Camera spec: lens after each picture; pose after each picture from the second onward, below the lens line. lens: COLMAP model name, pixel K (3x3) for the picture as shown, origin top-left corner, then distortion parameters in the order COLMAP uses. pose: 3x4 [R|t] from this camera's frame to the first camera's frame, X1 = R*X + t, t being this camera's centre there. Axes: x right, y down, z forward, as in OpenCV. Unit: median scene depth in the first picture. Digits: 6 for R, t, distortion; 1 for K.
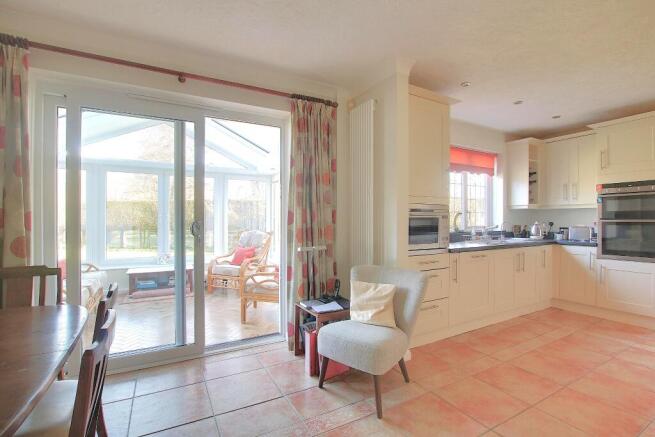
lens RADIAL K [[304.2, 0, 329.2], [0, 304.2, 219.9], [0, 0, 1]] dist [-0.023484, -0.000119]
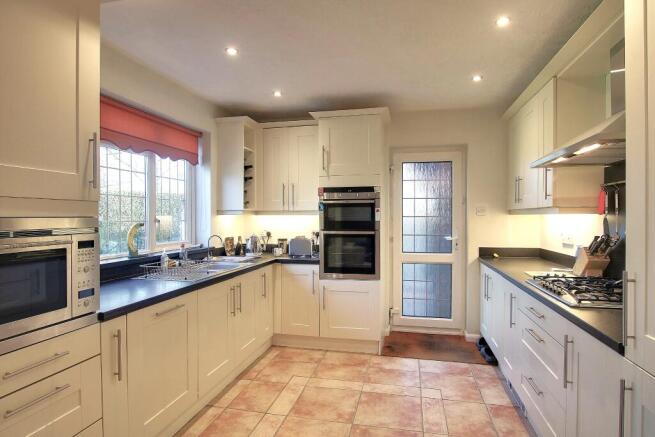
lens RADIAL K [[356.6, 0, 328.8], [0, 356.6, 218.8], [0, 0, 1]] dist [0.003476, 0.000499]
pose [[0.666988, -0.009293, 0.745010, 0.190606], [0.008021, 0.999954, 0.005291, -0.037621], [-0.745025, 0.002447, 0.667032, 0.327323]]
